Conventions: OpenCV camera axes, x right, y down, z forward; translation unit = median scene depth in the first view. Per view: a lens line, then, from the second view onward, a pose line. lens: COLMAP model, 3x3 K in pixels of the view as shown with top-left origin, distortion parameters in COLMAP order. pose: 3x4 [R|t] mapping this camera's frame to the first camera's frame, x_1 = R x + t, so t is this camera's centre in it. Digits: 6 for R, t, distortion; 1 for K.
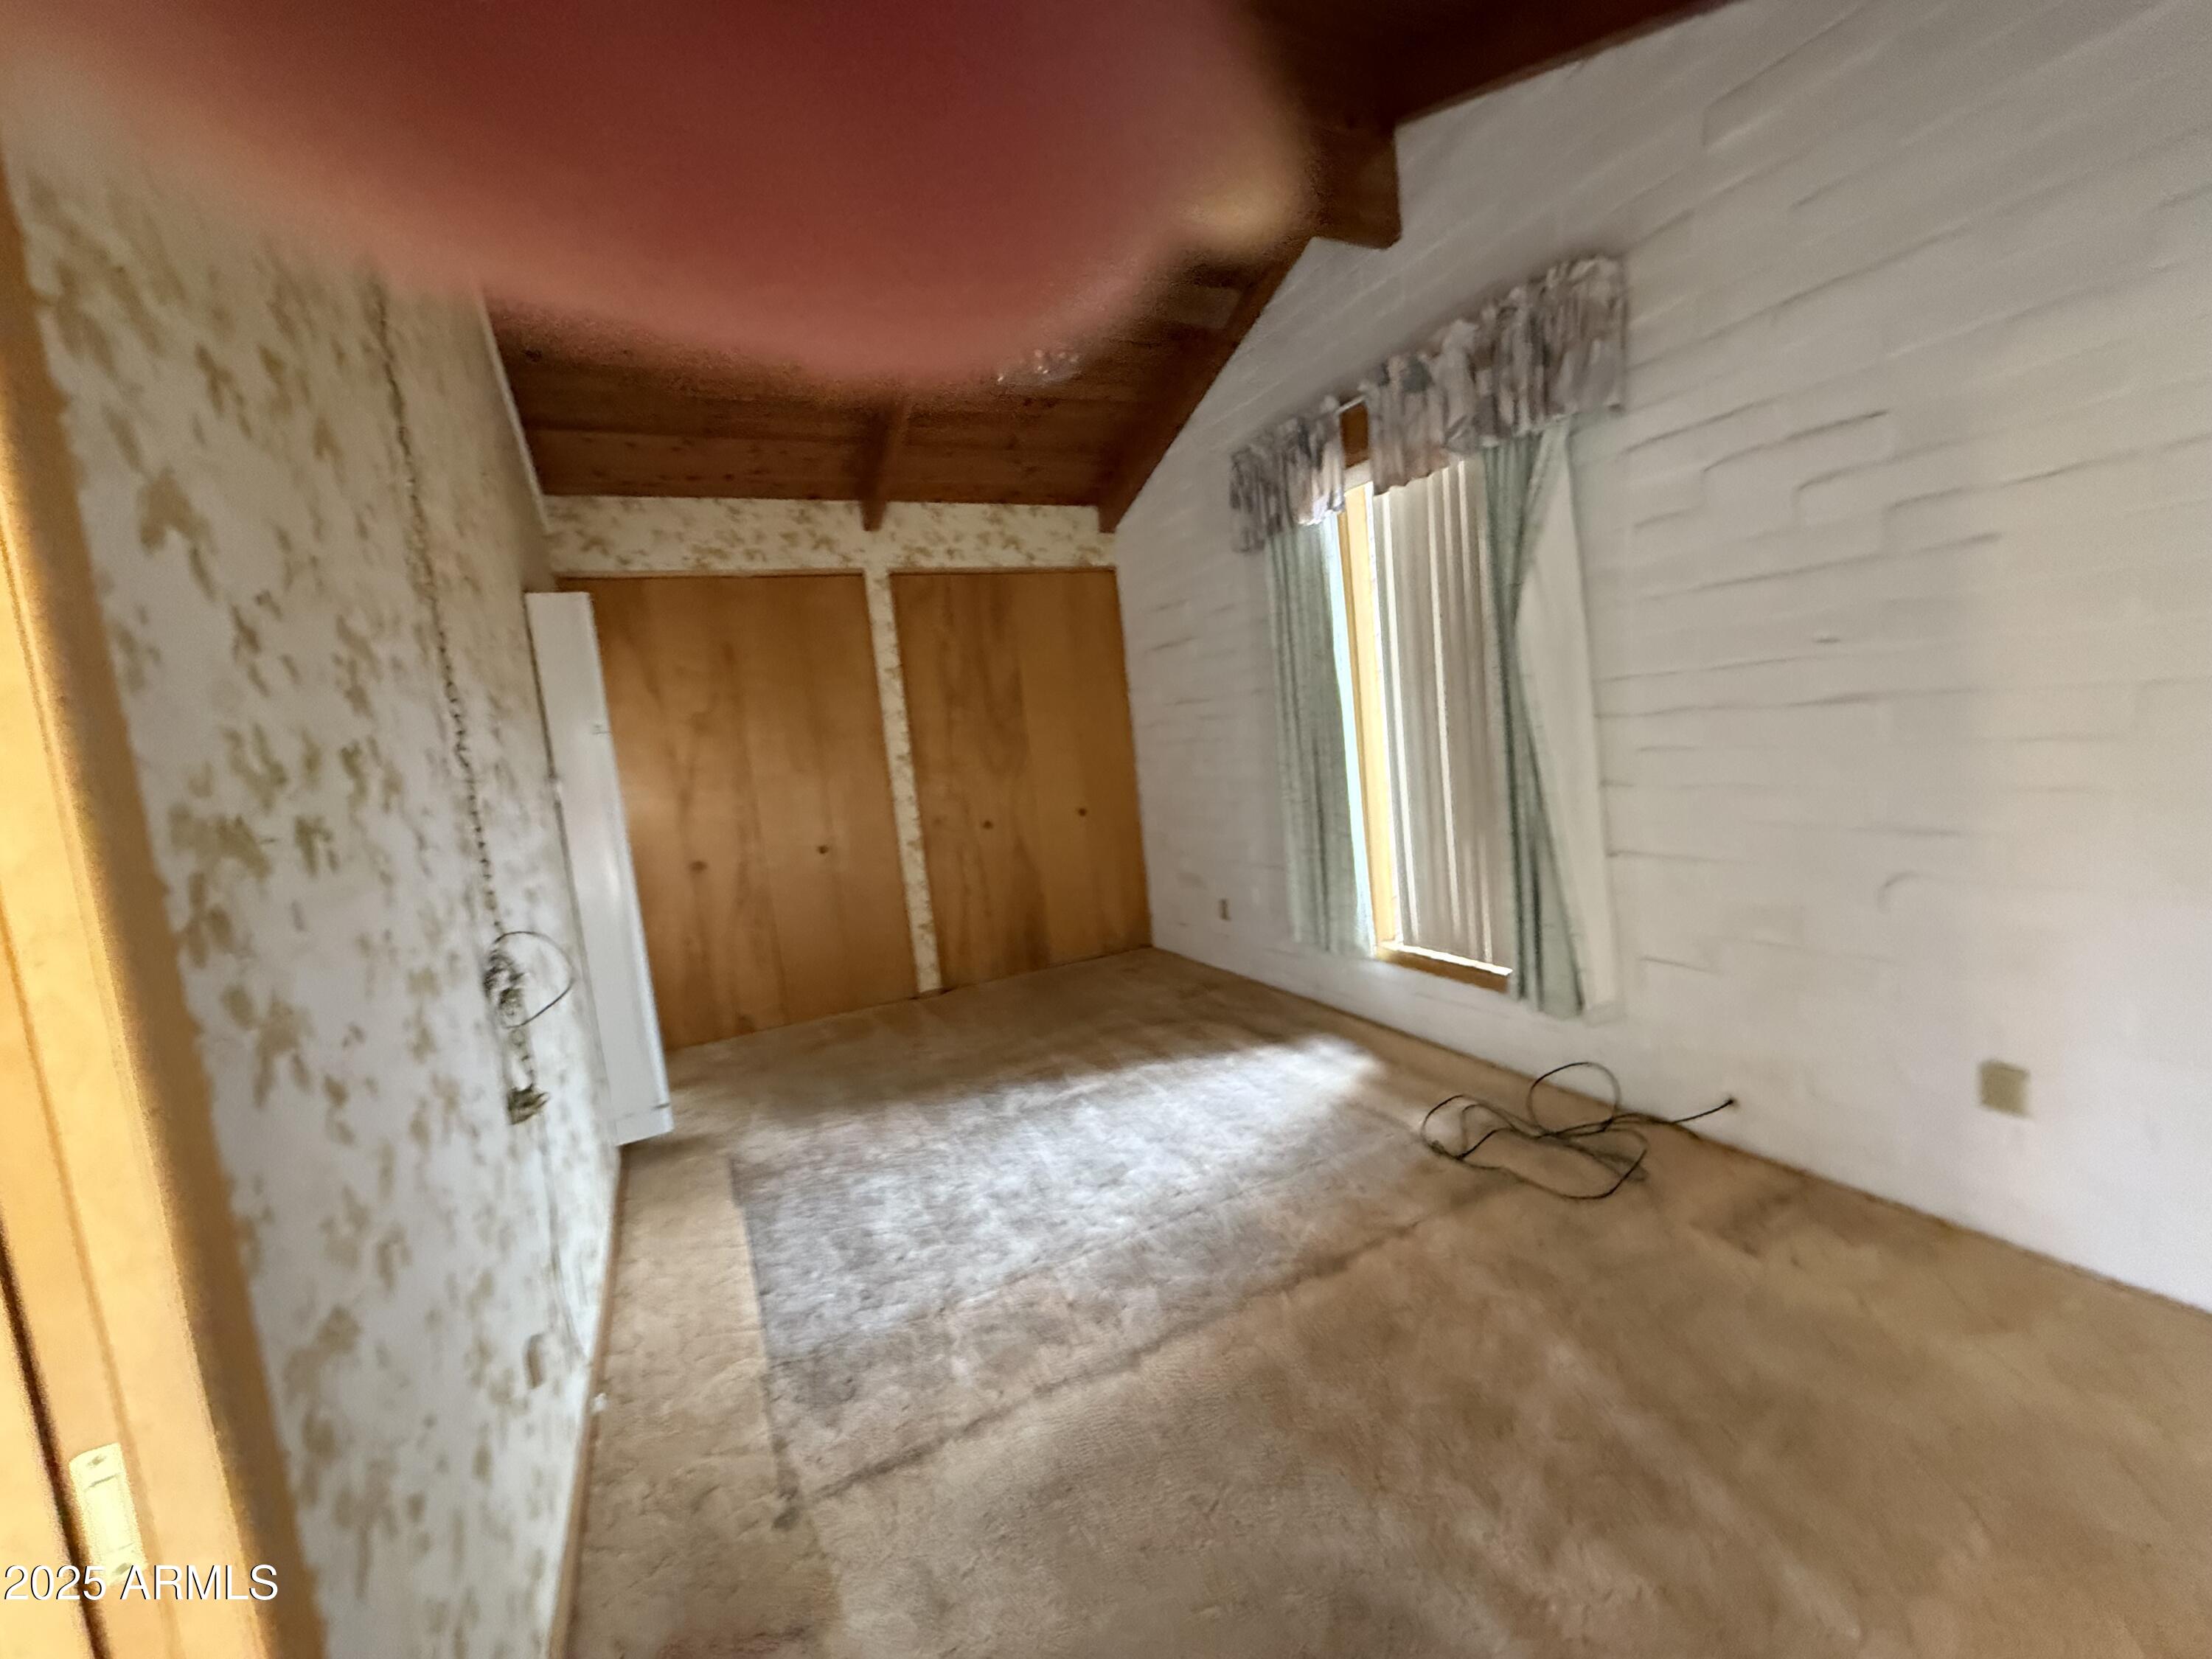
lens RADIAL K [[897.3, 0, 1106.0], [0, 897.3, 829.5], [0, 0, 1]] dist [-0.000225, -0.000063]
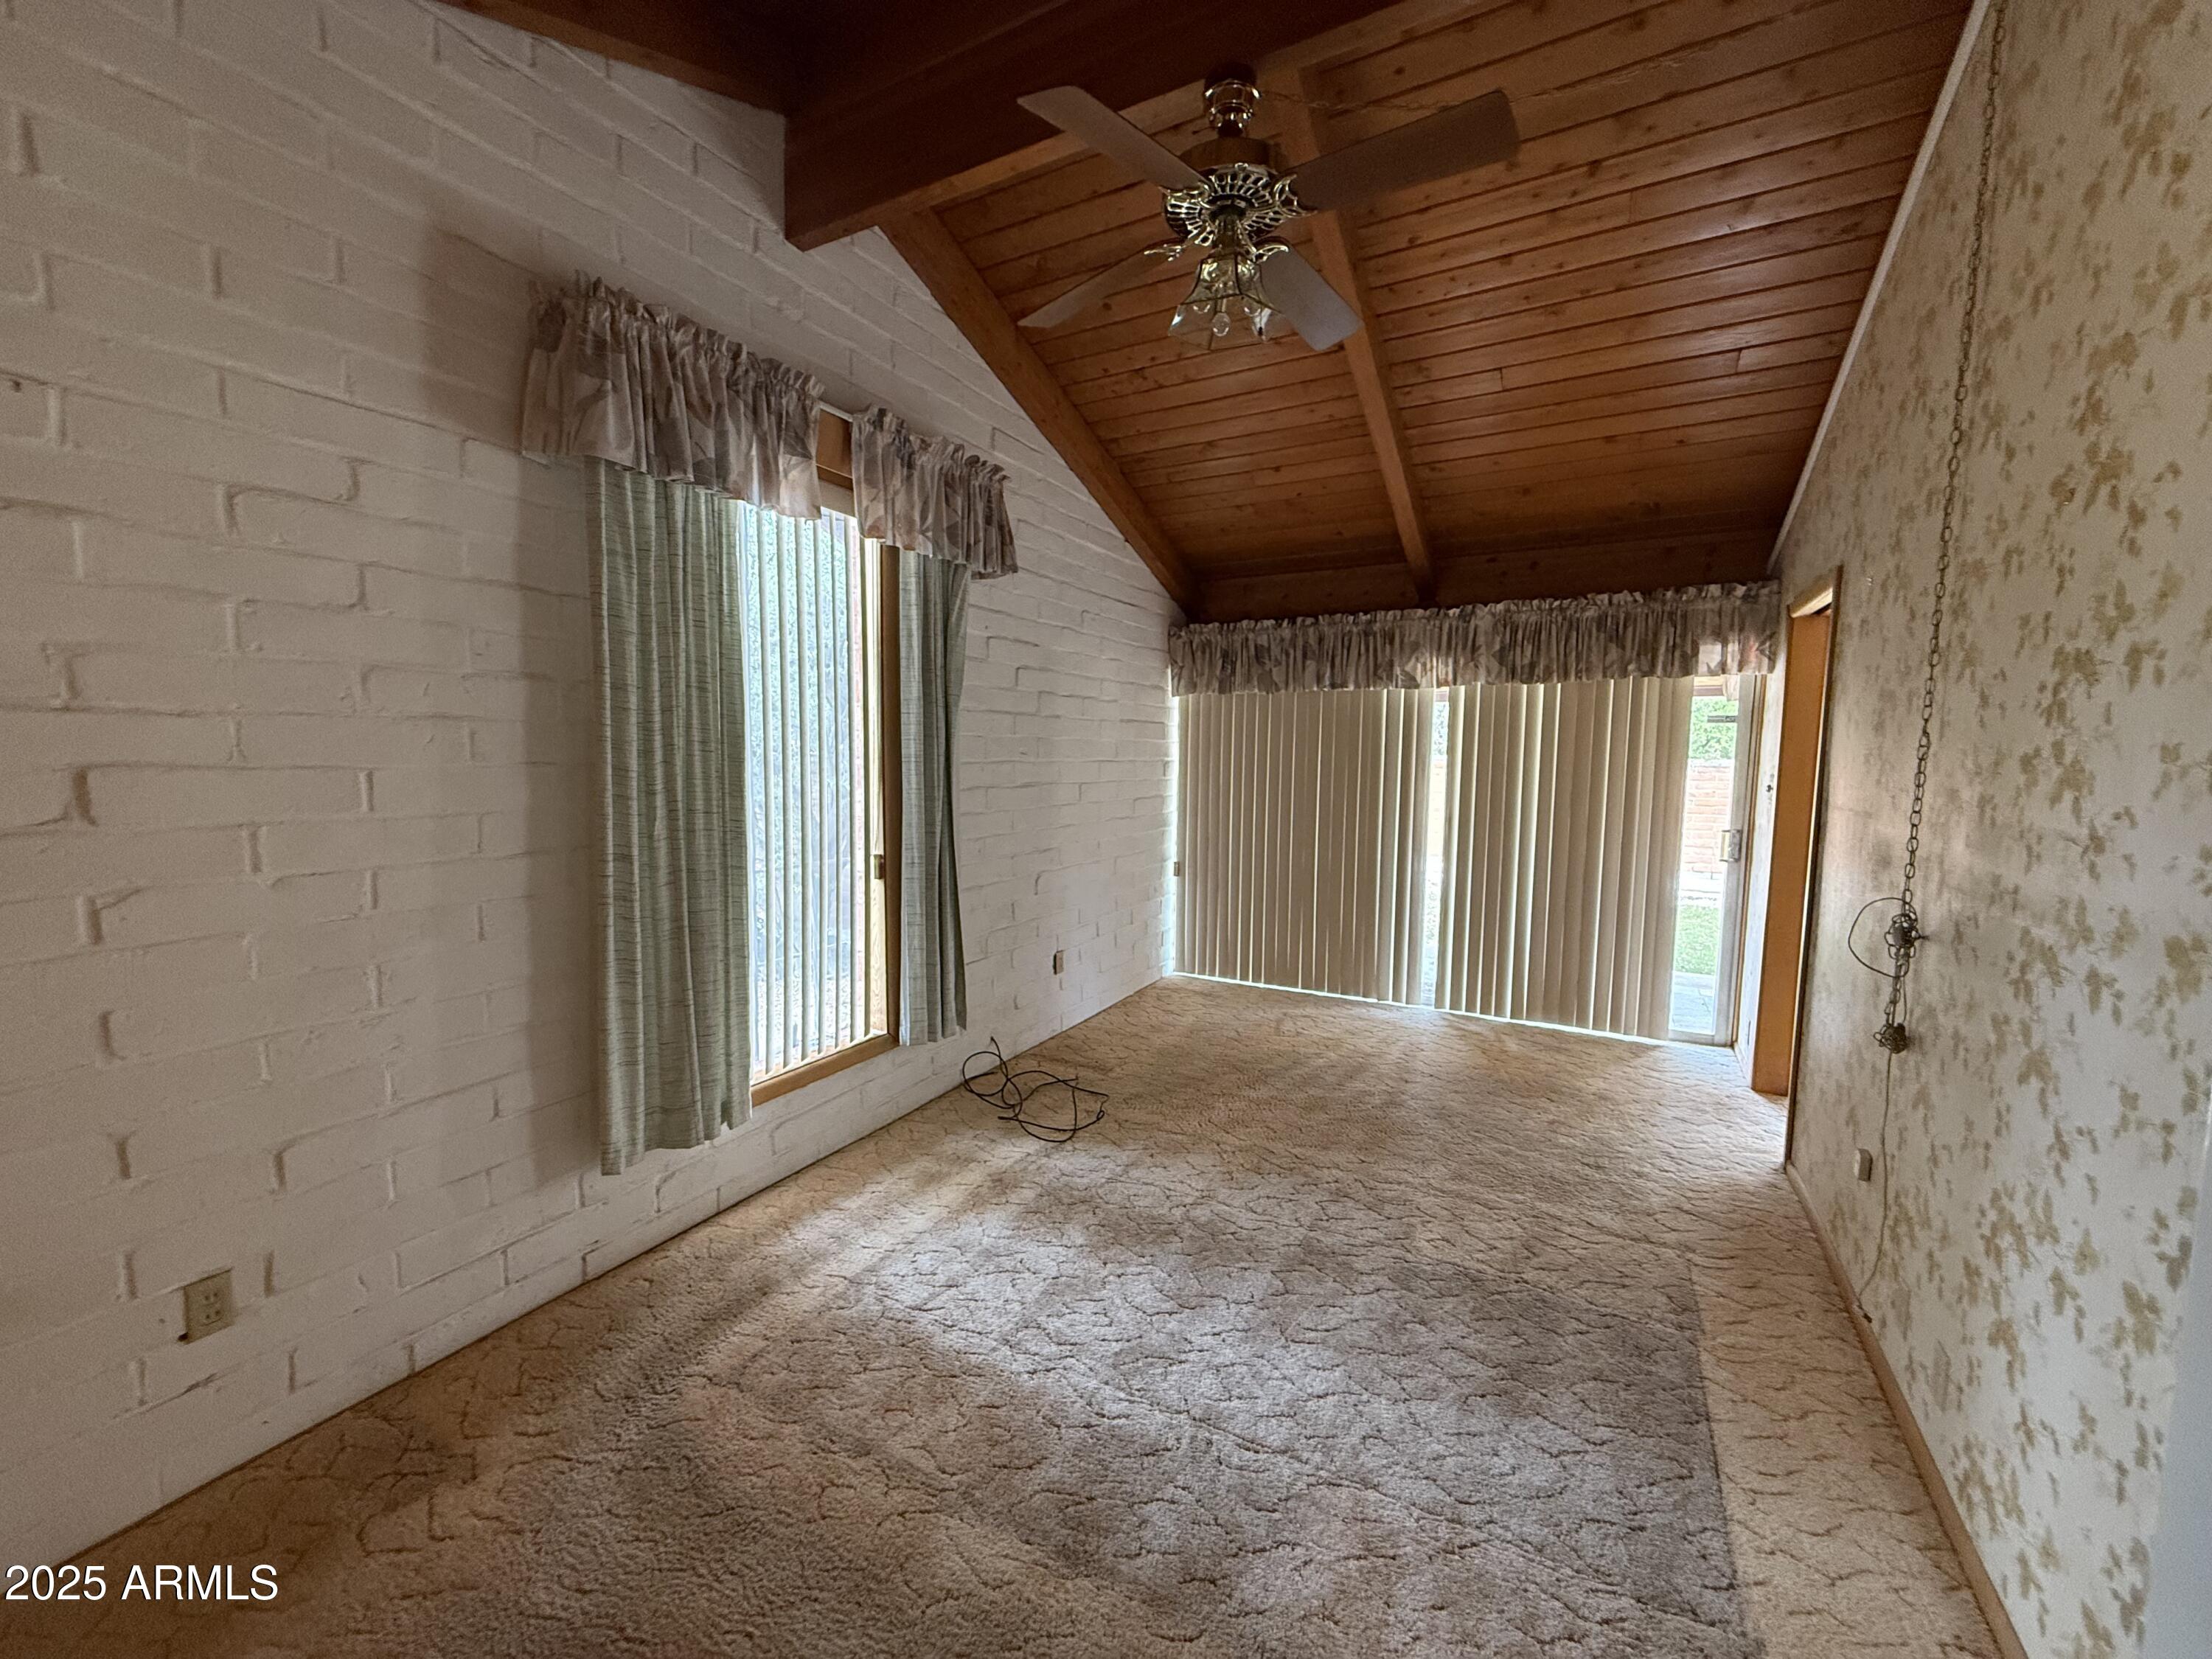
lens RADIAL K [[883.0, 0, 1104.8], [0, 883.0, 833.5], [0, 0, 1]] dist [-0.000301, -0.000192]
pose [[-0.575842, 0.009666, 0.817504, -0.797835], [0.129376, 0.988408, 0.079444, -0.173130], [-0.807260, 0.151512, -0.570417, 1.961651]]
